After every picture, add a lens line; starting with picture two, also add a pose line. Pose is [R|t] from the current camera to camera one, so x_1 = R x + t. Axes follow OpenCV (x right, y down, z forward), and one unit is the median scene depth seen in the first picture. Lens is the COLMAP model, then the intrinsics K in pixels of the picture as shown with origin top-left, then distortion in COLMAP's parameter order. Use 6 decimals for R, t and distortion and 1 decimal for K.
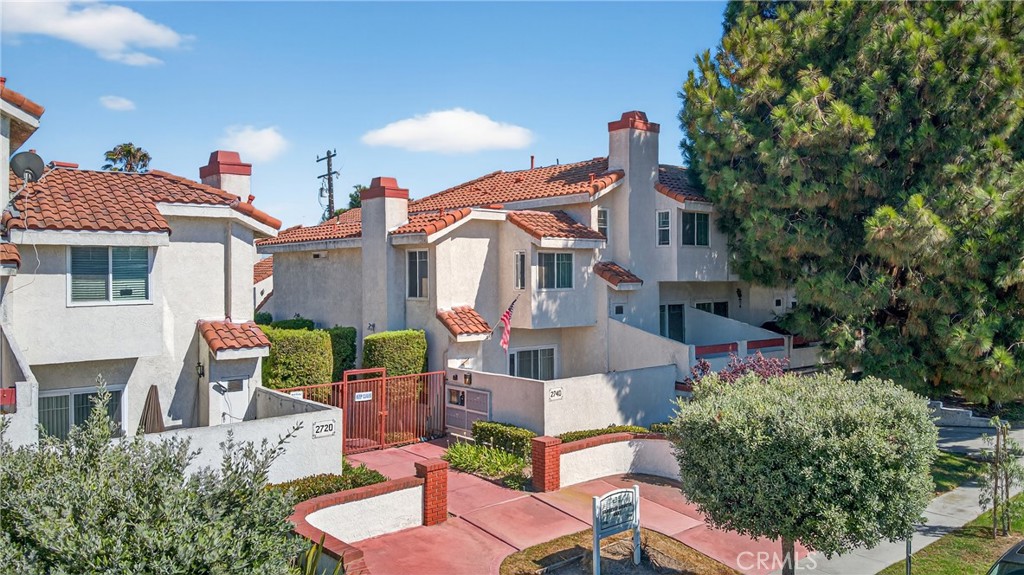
lens RADIAL K [[763.4, 0, 508.5], [0, 763.4, 257.7], [0, 0, 1]] dist [0.285336, -0.617513]
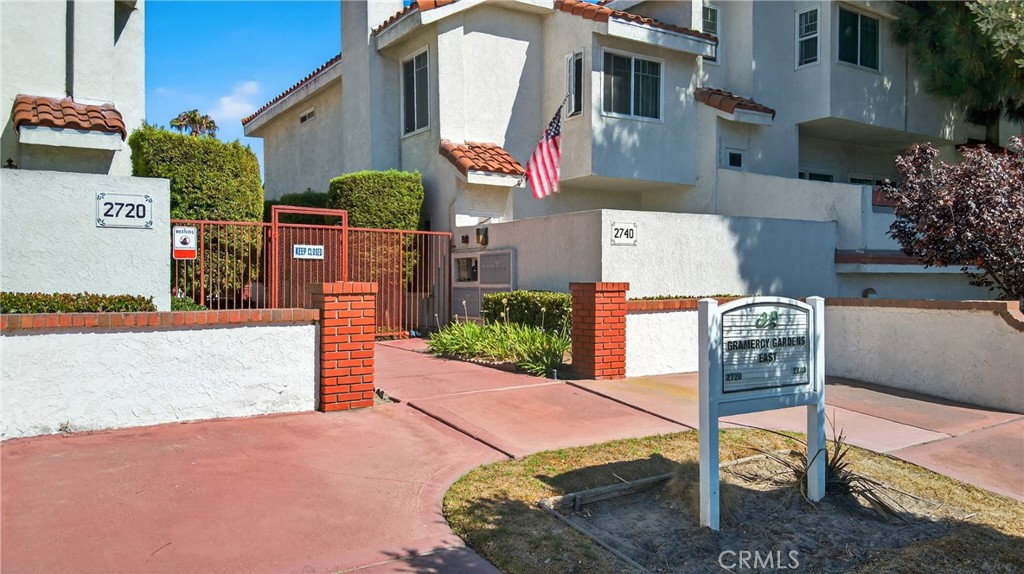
lens RADIAL K [[763.4, 0, 508.5], [0, 763.4, 257.2], [0, 0, 1]] dist [0.285336, -0.617513]
pose [[0.993390, 0.005426, -0.114656, 0.037517], [-0.006674, 0.999923, -0.010506, 0.177367], [0.114590, 0.011202, 0.993350, 0.387241]]
